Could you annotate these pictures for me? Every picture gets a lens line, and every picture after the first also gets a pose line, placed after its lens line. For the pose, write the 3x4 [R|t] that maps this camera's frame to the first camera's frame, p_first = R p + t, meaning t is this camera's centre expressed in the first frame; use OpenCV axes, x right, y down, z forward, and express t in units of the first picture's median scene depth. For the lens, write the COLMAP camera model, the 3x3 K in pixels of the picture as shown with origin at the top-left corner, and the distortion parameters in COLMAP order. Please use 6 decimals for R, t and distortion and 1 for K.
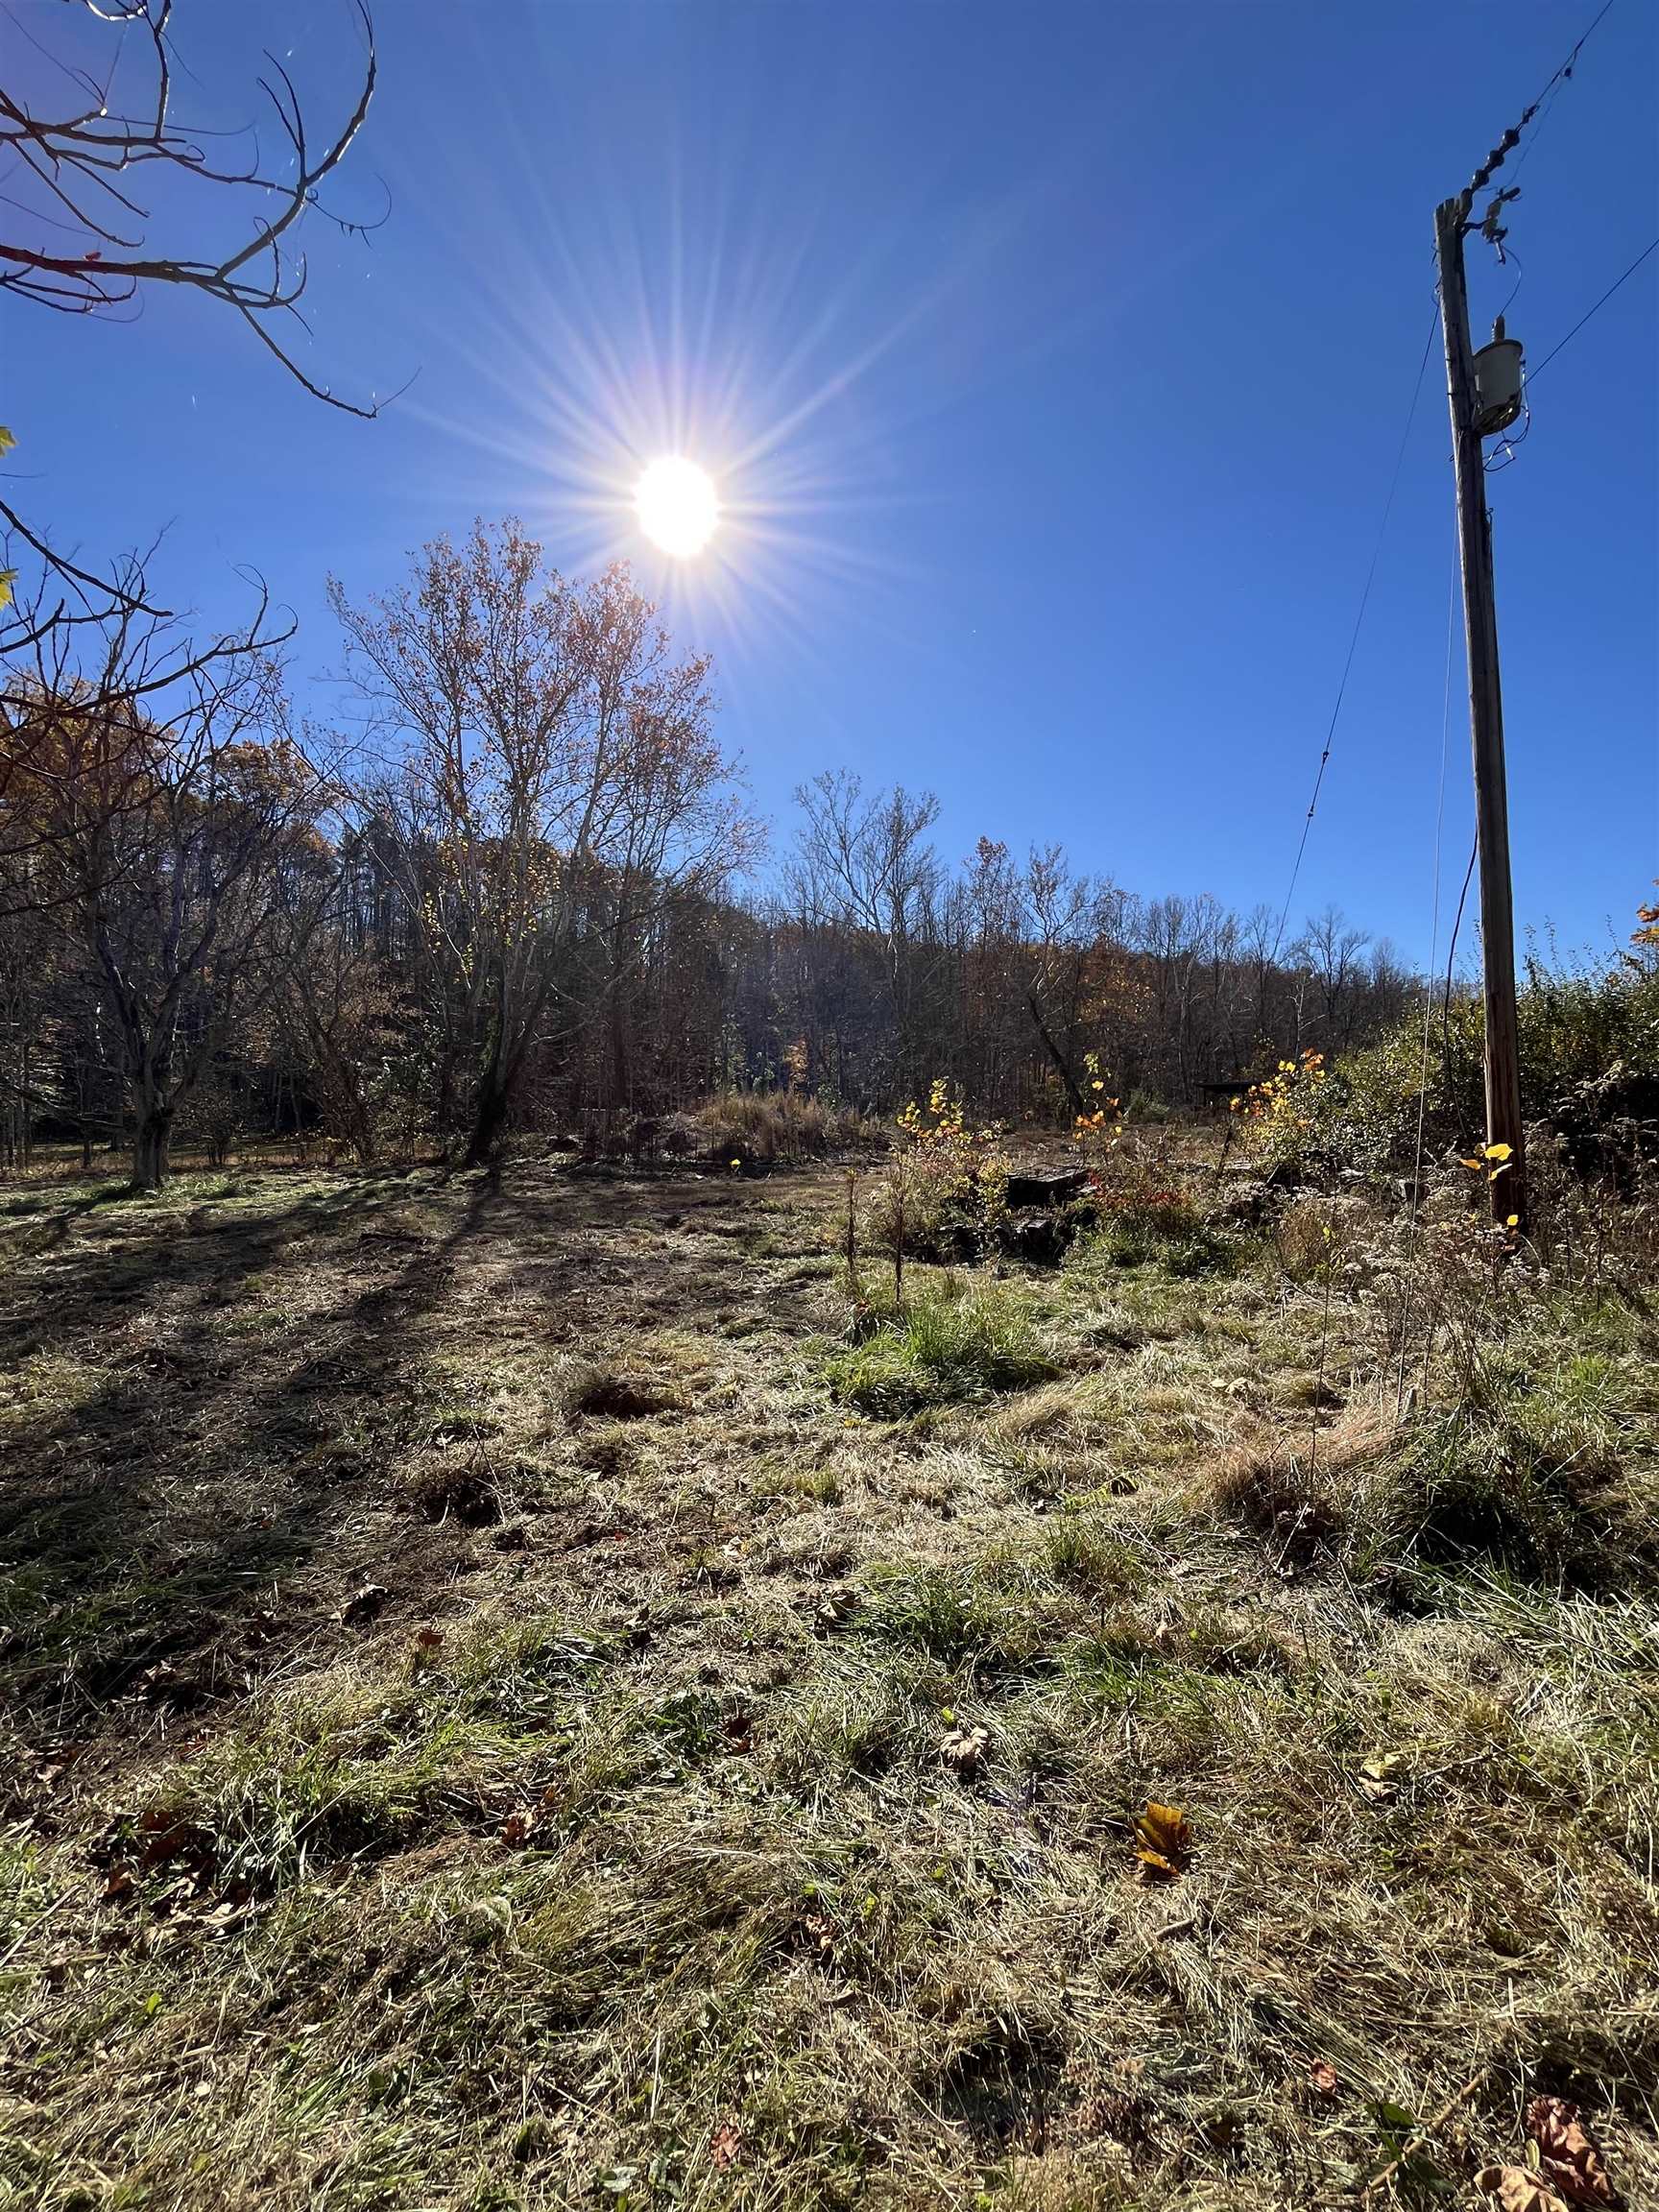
lens RADIAL K [[890.4, 0, 829.5], [0, 890.4, 1110.8], [0, 0, 1]] dist [-0.013869, -0.000131]
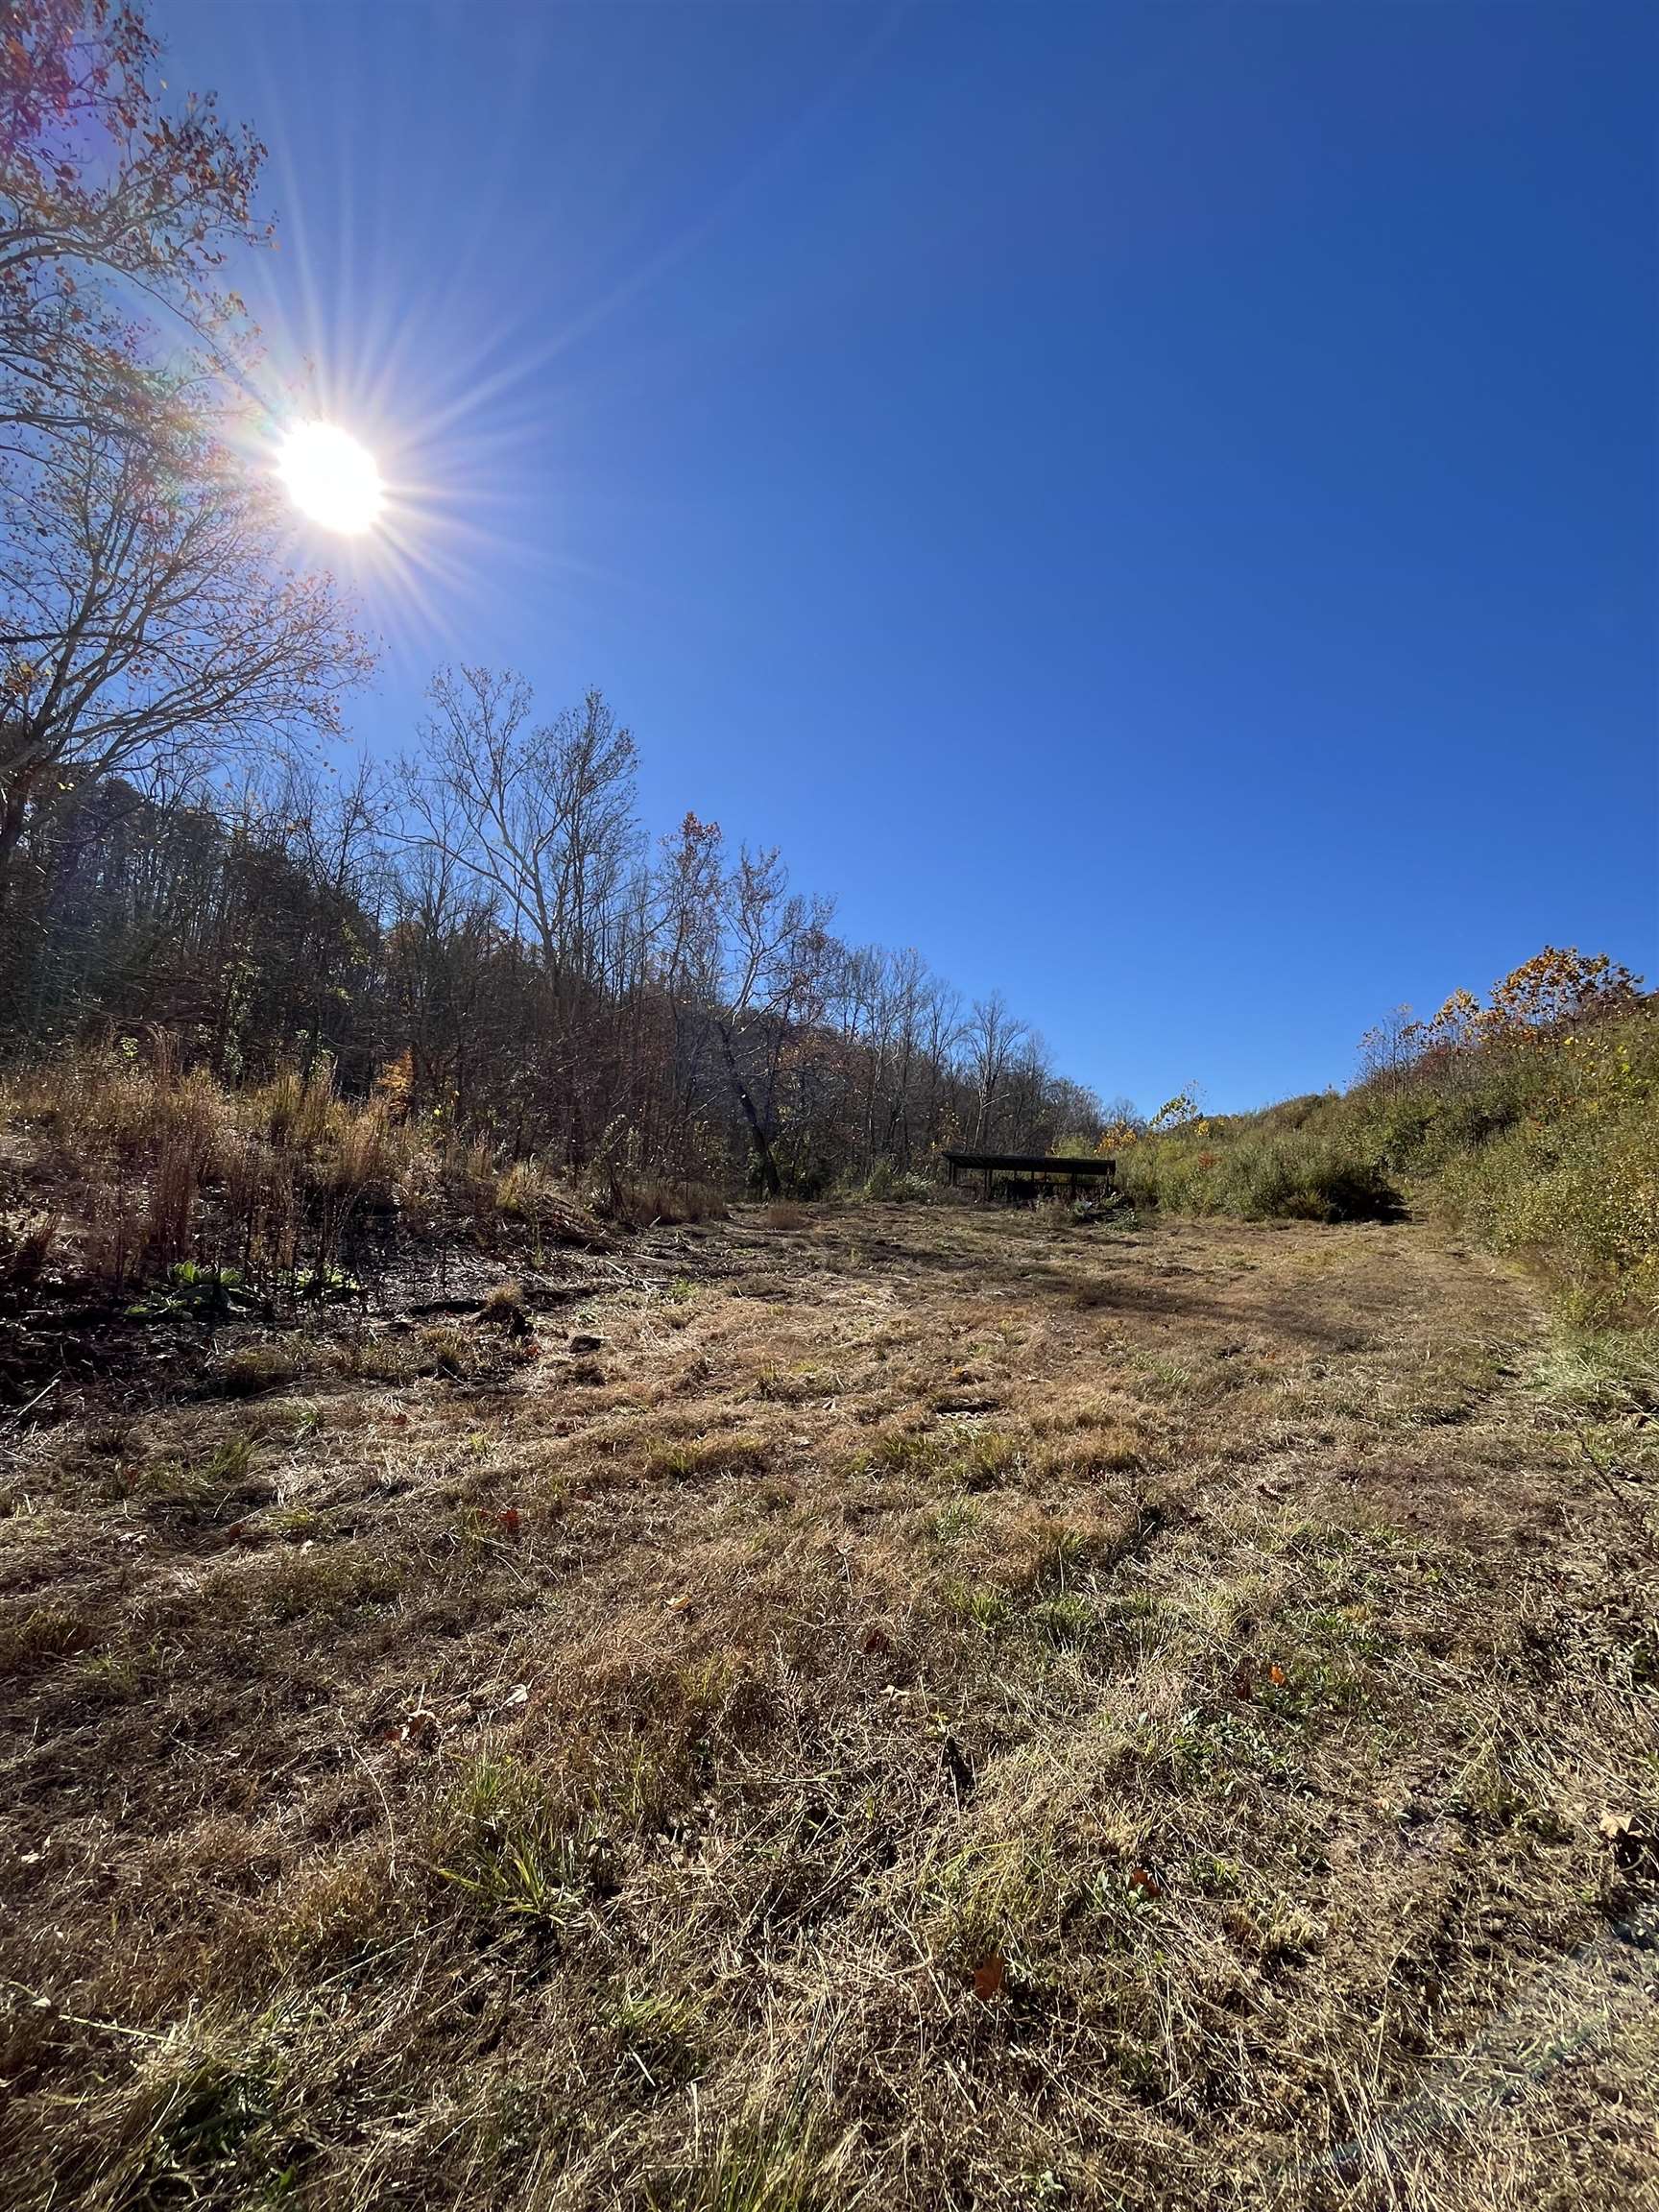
lens RADIAL K [[890.4, 0, 833.9], [0, 890.4, 1100.5], [0, 0, 1]] dist [-0.013869, -0.000131]
pose [[0.910160, 0.104264, 0.400921, 0.002553], [-0.072256, 0.992929, -0.094190, 0.003204], [-0.407907, 0.056759, 0.911258, 0.252160]]
